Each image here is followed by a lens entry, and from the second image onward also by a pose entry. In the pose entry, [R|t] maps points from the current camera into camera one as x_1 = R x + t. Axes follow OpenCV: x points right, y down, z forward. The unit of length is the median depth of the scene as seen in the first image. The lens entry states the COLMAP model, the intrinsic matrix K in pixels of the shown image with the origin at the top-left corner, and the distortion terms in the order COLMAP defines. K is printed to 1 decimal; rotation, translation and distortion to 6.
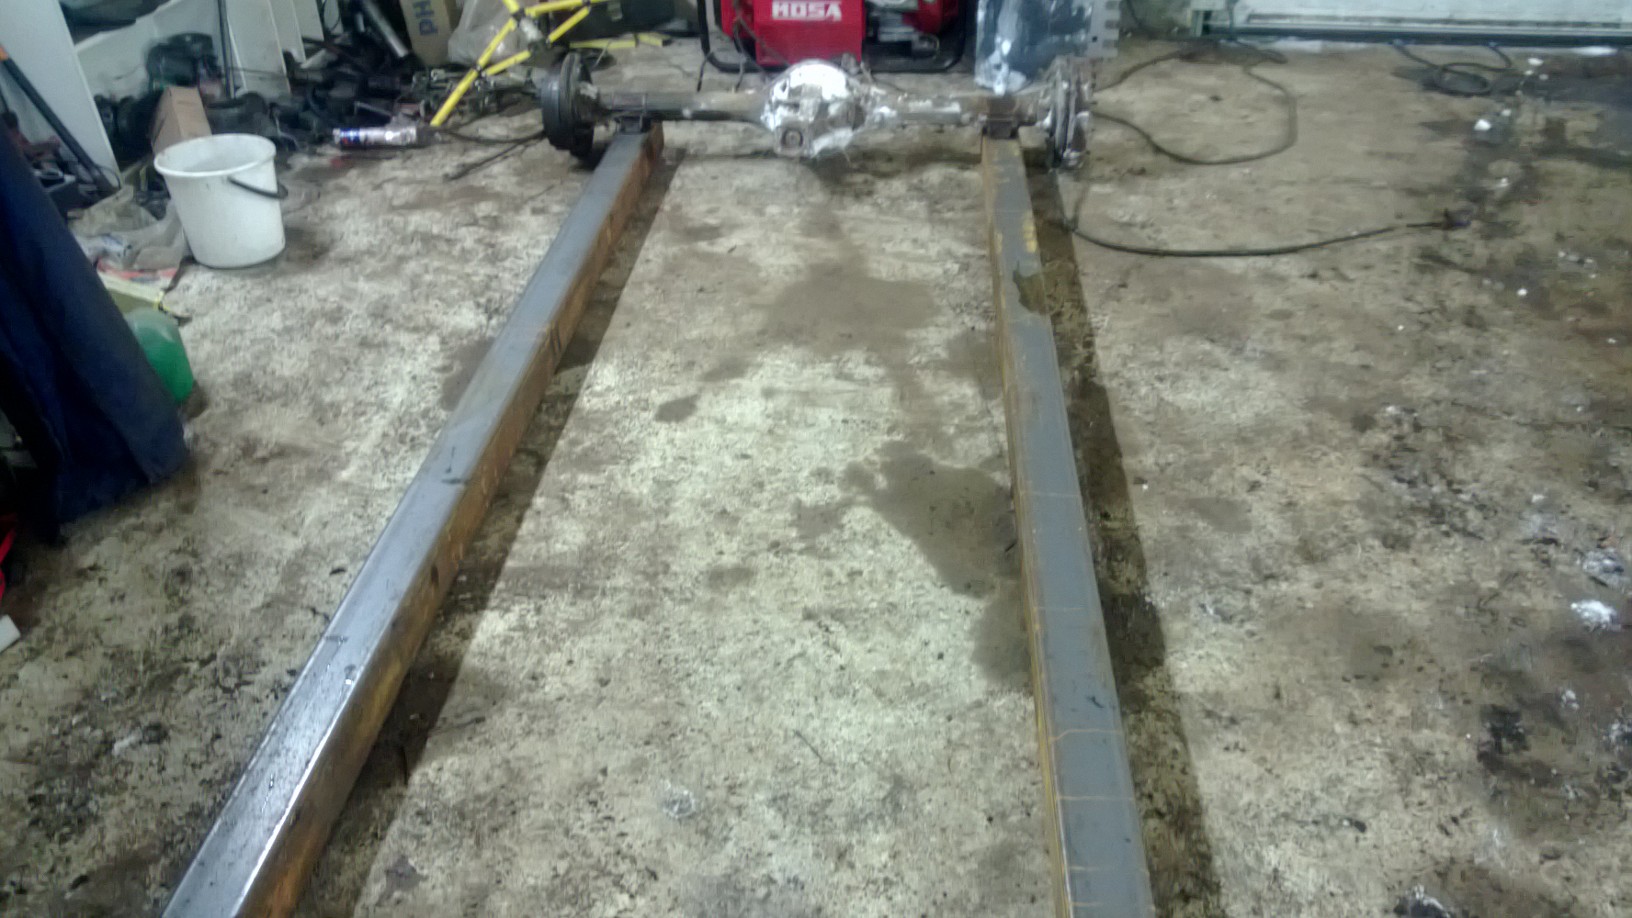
lens RADIAL K [[1235.2, 0, 816.0], [0, 1235.2, 459.0], [0, 0, 1]] dist [-0.016994, -0.009102]
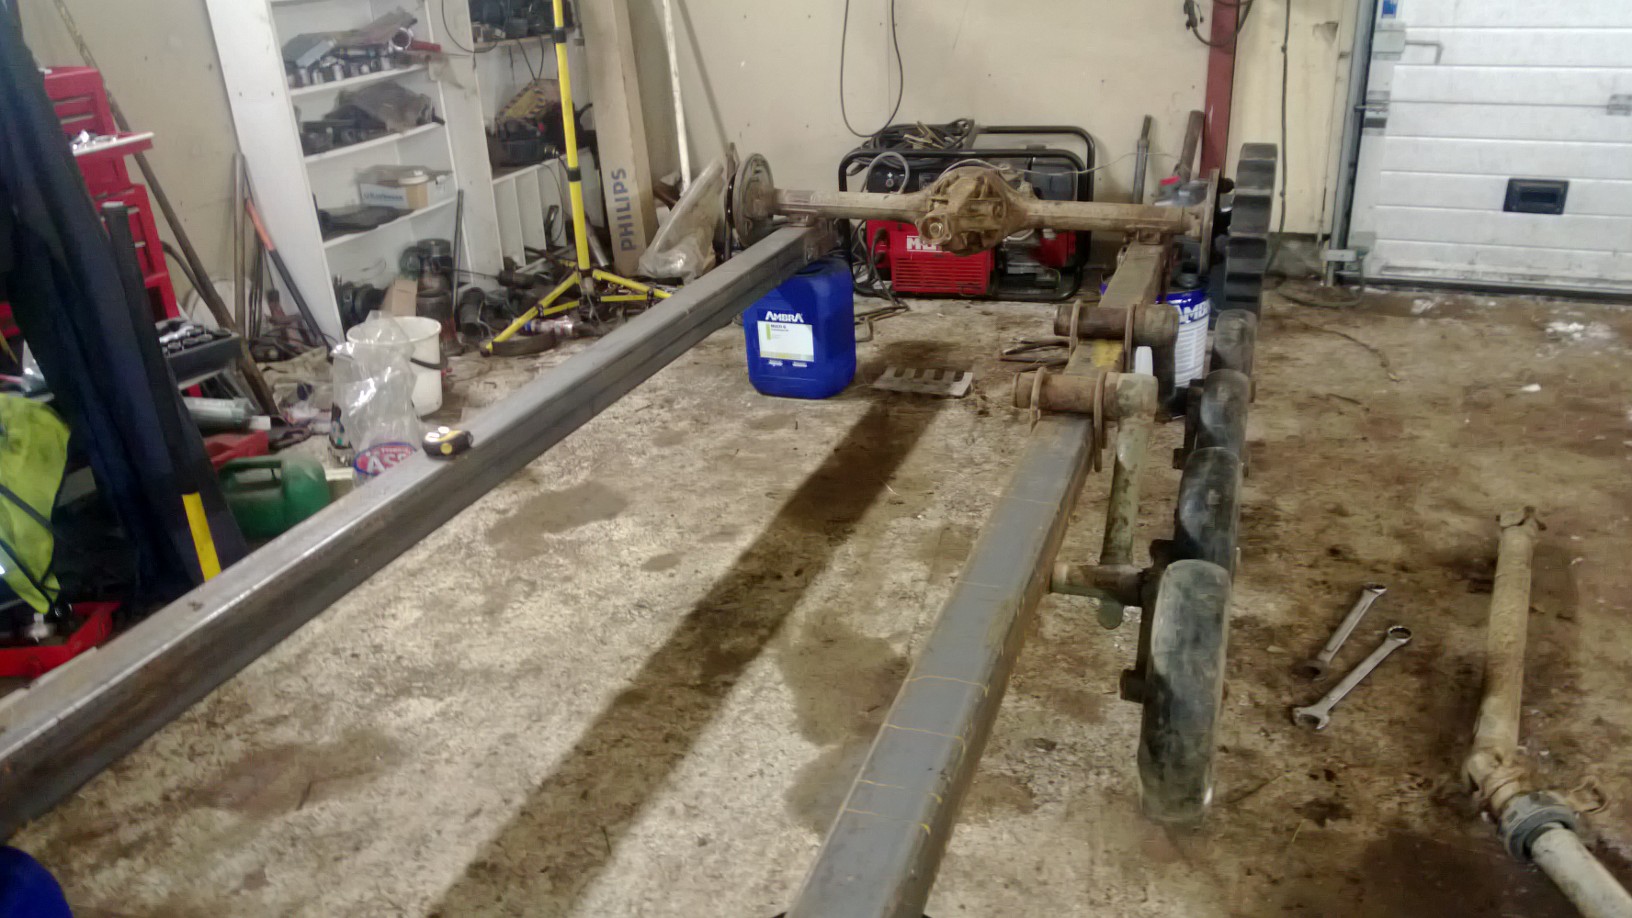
lens RADIAL K [[1235.2, 0, 816.0], [0, 1235.2, 459.0], [0, 0, 1]] dist [-0.016994, -0.009102]
pose [[0.962341, 0.085555, -0.258032, 0.197354], [-0.130325, 0.978195, -0.161711, 0.020060], [0.238571, 0.189249, 0.952507, -0.049372]]
